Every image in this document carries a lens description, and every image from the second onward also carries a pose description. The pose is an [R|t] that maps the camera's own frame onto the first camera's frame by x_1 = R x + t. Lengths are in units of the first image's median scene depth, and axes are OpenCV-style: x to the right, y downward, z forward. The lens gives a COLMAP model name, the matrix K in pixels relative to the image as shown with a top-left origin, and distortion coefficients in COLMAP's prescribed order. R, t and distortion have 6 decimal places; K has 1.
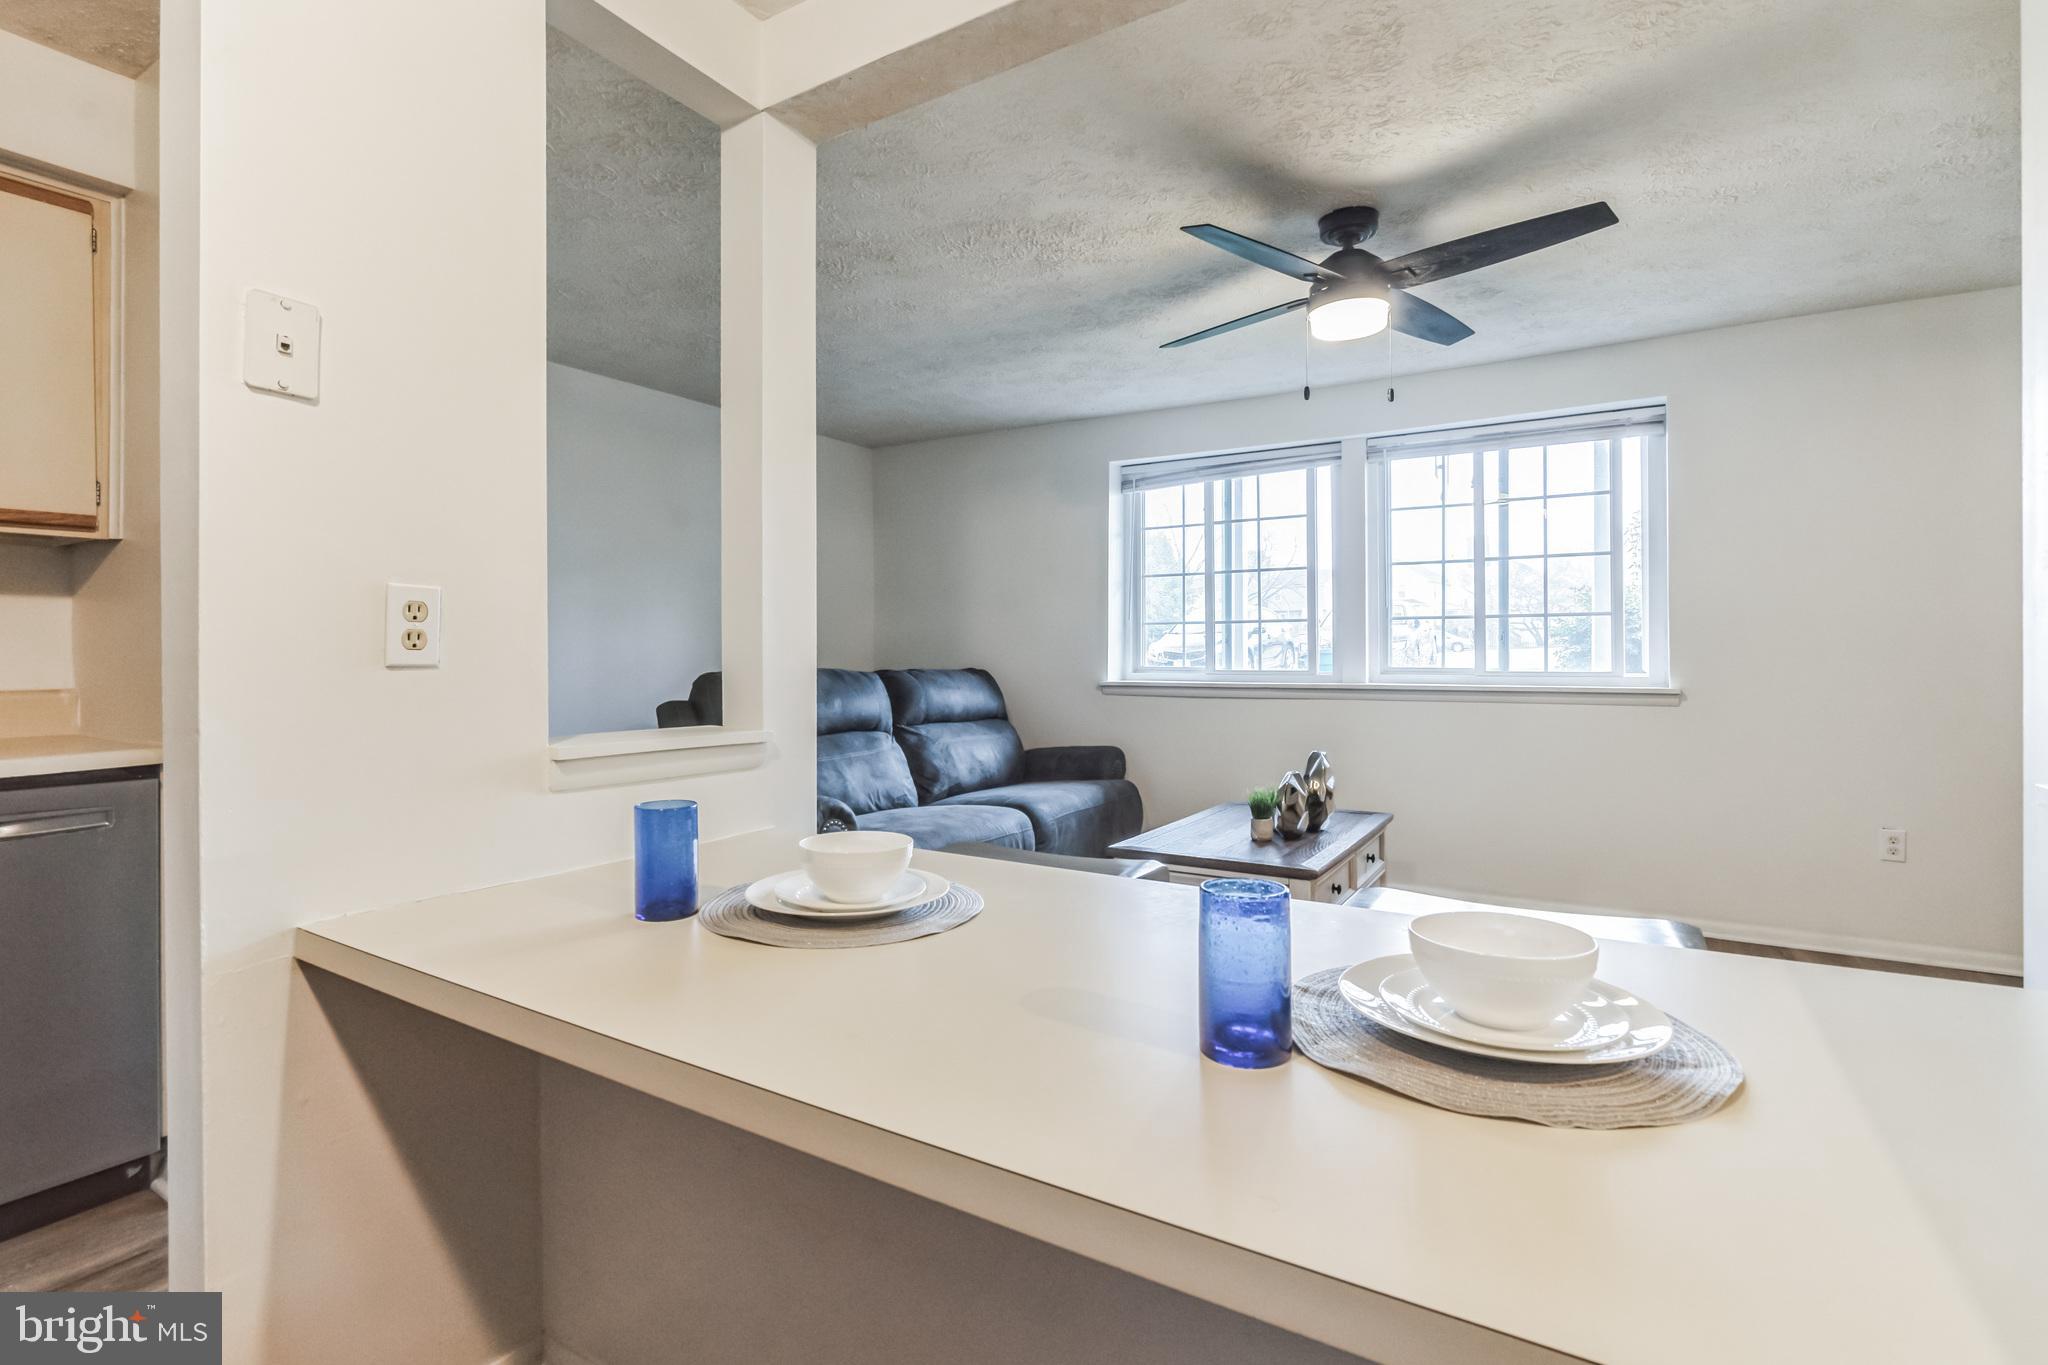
lens RADIAL K [[958.5, 0, 1029.5], [0, 958.5, 652.5], [0, 0, 1]] dist [-0.000579, 0.000904]
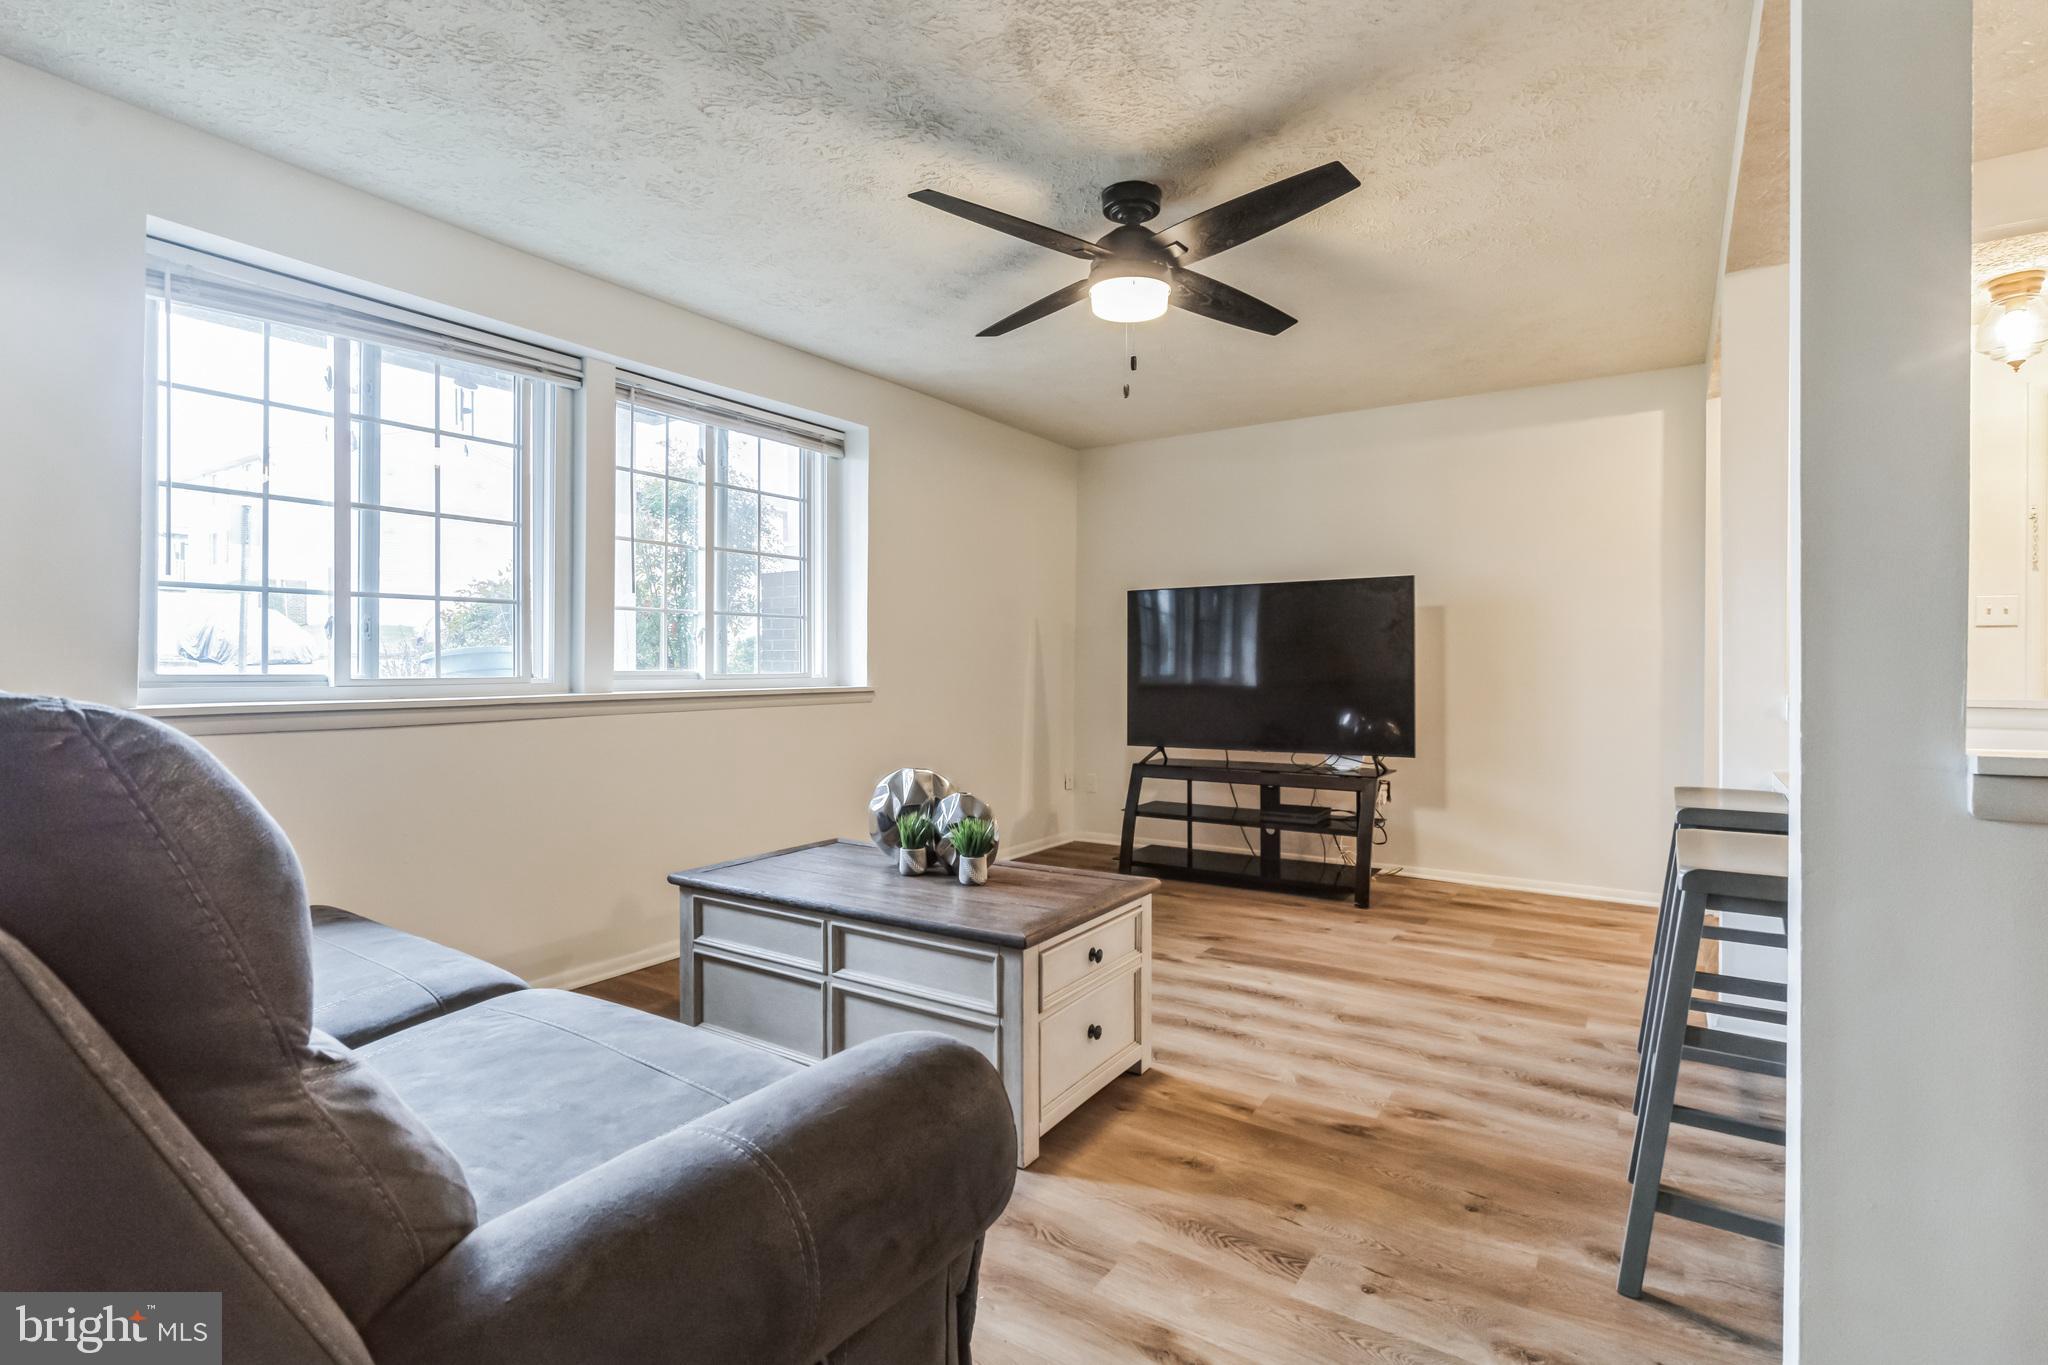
lens RADIAL K [[958.5, 0, 1029.5], [0, 958.5, 652.5], [0, 0, 1]] dist [-0.000579, 0.000904]
pose [[0.035198, 0.013406, 0.999290, -0.866118], [-0.001716, 0.999909, -0.013354, 0.021157], [-0.999379, -0.001245, 0.035218, 1.400483]]
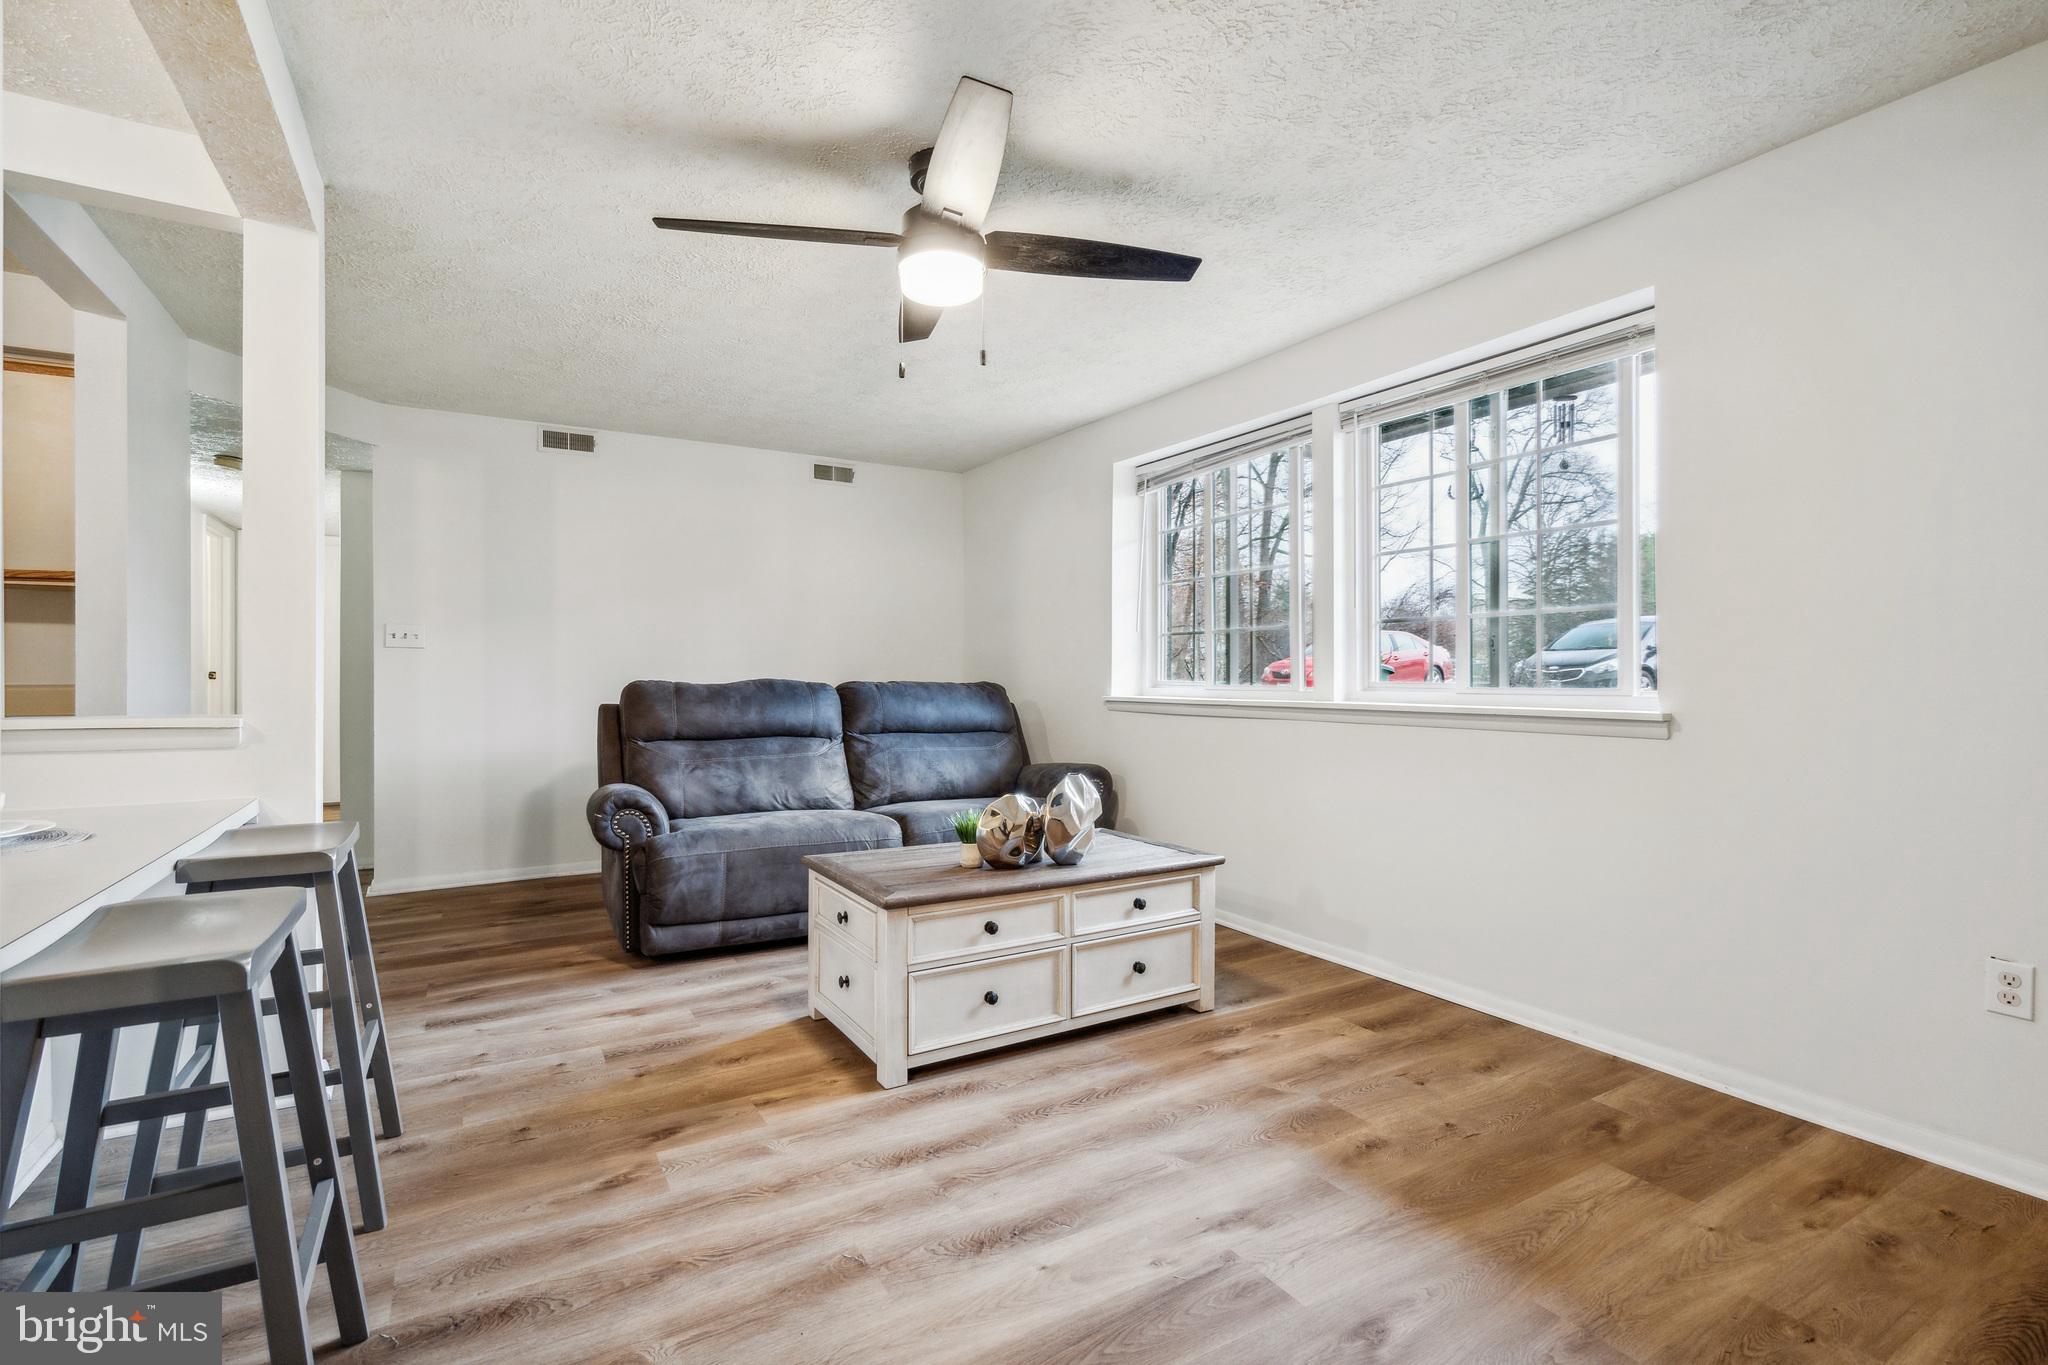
lens RADIAL K [[931.0, 0, 1000.8], [0, 931.0, 695.4], [0, 0, 1]] dist [0.000238, 0.000247]
pose [[0.876093, 0.012289, -0.481986, 1.046776], [-0.001192, 0.999727, 0.023324, 0.018387], [0.482141, -0.019860, 0.875869, 0.354661]]
